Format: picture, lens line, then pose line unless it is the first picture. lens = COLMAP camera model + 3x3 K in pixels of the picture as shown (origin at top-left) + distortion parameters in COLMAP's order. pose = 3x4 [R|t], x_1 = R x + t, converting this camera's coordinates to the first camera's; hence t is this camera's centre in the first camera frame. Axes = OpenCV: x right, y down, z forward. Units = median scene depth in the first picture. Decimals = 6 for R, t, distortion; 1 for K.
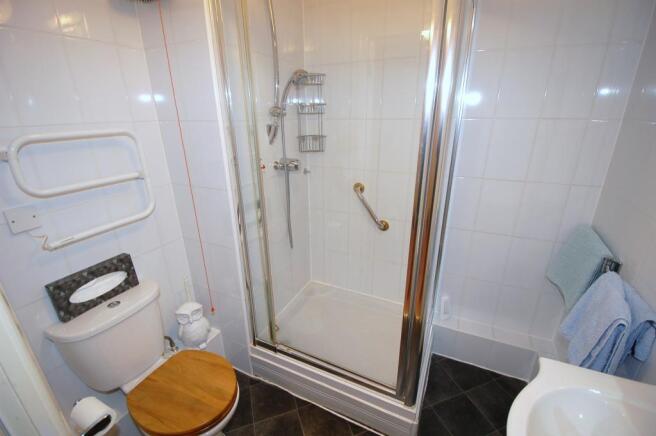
lens RADIAL K [[283.4, 0, 327.9], [0, 283.4, 223.8], [0, 0, 1]] dist [-0.015089, -0.000013]
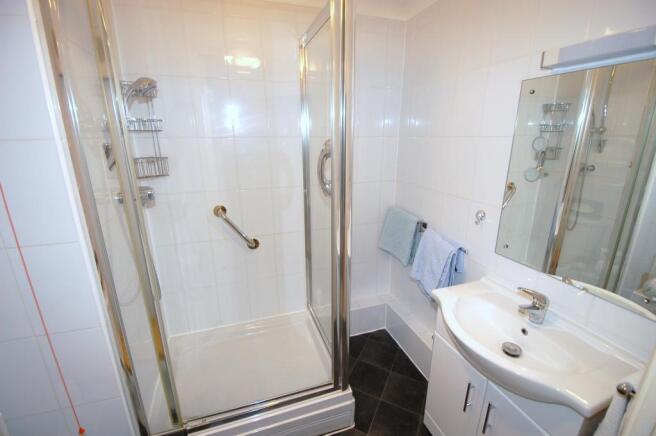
lens RADIAL K [[285.1, 0, 330.7], [0, 285.1, 218.5], [0, 0, 1]] dist [0.017051, -0.022069]
pose [[0.708902, -0.185151, 0.680571, -0.326212], [0.242831, 0.970007, 0.010953, -0.027164], [-0.662187, 0.157499, 0.732600, 0.089309]]
